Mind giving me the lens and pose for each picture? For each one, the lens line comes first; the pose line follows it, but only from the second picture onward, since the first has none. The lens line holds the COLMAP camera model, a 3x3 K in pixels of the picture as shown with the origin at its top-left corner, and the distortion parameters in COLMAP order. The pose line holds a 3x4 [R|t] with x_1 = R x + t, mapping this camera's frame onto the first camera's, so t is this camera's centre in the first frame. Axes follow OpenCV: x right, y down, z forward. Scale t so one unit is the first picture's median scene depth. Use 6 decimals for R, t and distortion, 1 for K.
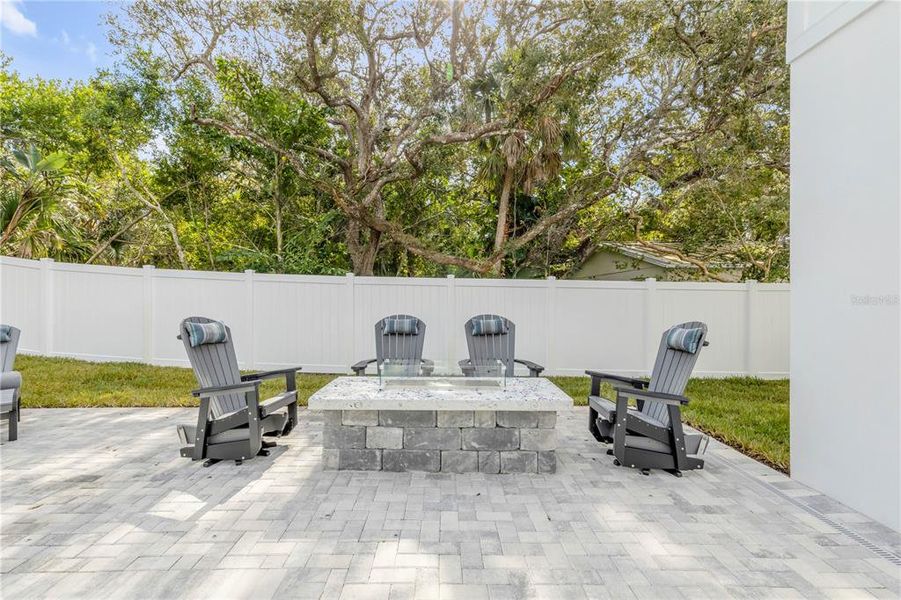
lens RADIAL K [[412.9, 0, 456.4], [0, 412.9, 302.1], [0, 0, 1]] dist [0.004707, 0.000781]
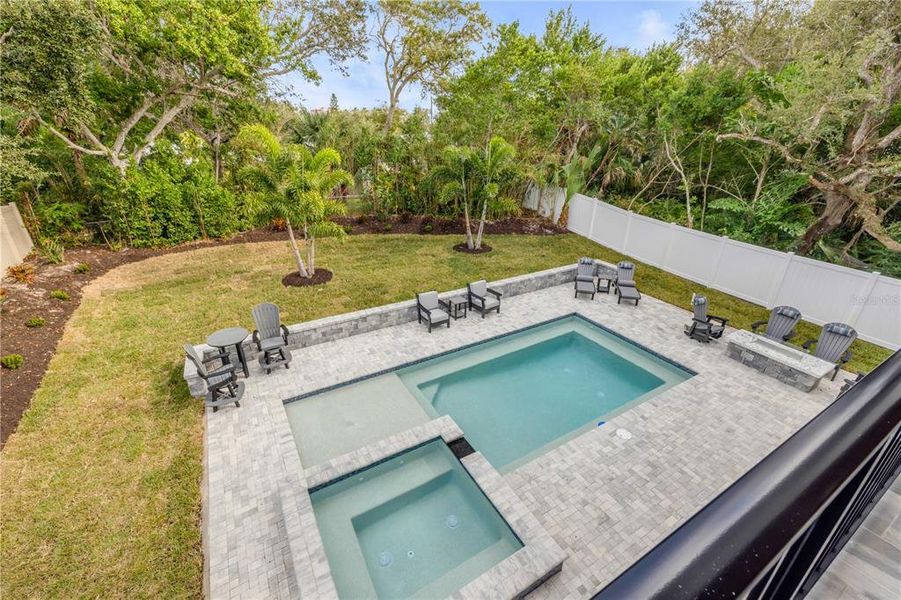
lens RADIAL K [[381.3, 0, 449.1], [0, 381.3, 297.6], [0, 0, 1]] dist [-0.001183, 0.000032]
pose [[0.494726, 0.355387, -0.793062, 0.894050], [-0.025286, 0.918062, 0.395629, -1.237030], [0.868681, -0.175674, 0.463175, -2.387911]]
